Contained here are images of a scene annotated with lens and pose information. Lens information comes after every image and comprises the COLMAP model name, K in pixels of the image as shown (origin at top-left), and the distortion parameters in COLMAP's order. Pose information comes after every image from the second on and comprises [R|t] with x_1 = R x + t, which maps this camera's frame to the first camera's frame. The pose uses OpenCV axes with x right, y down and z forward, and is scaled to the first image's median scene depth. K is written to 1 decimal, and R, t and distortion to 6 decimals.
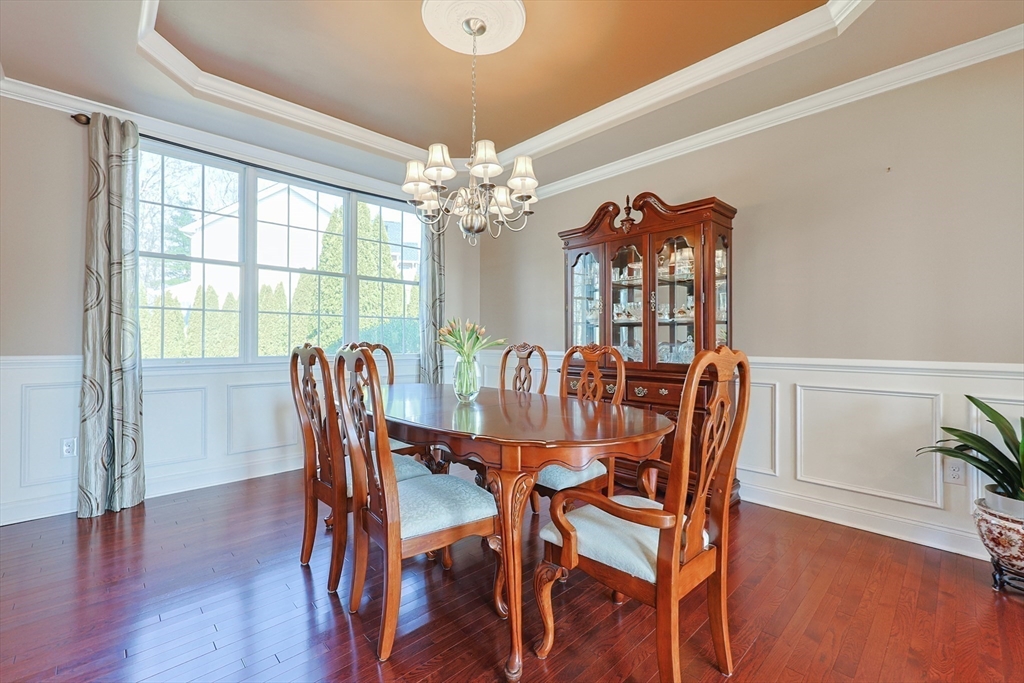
lens RADIAL K [[440.2, 0, 523.0], [0, 440.2, 337.6], [0, 0, 1]] dist [0.008146, 0.001050]
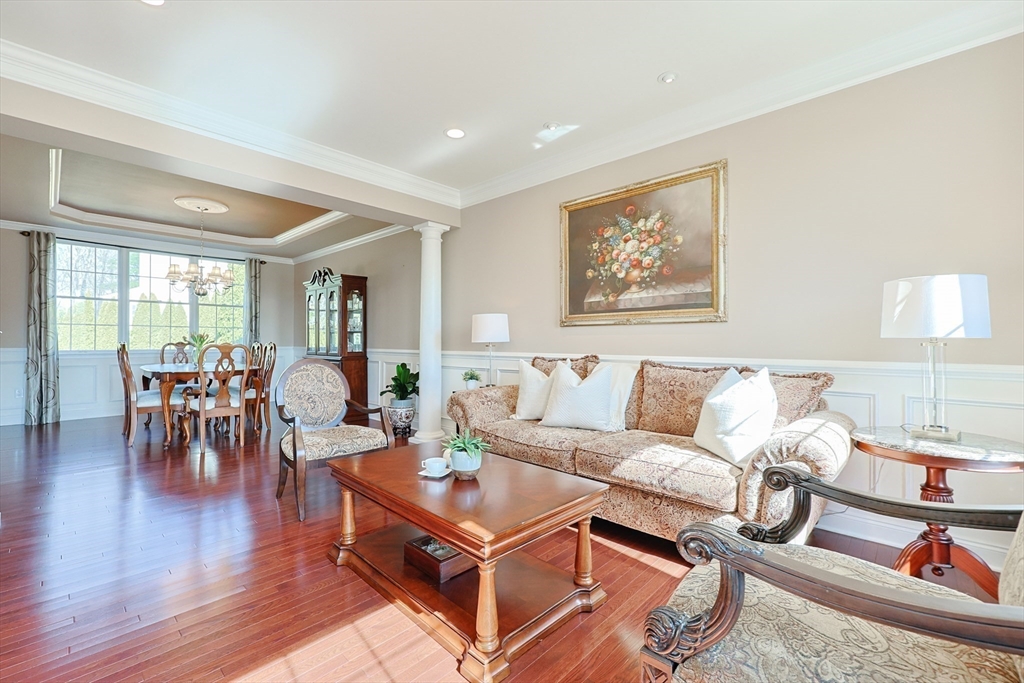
lens RADIAL K [[440.2, 0, 515.9], [0, 440.2, 340.1], [0, 0, 1]] dist [0.008146, 0.001050]
pose [[0.999492, 0.004285, 0.031597, 1.187447], [-0.004602, 0.999940, 0.009968, -0.028039], [-0.031552, -0.010109, 0.999451, -1.113012]]
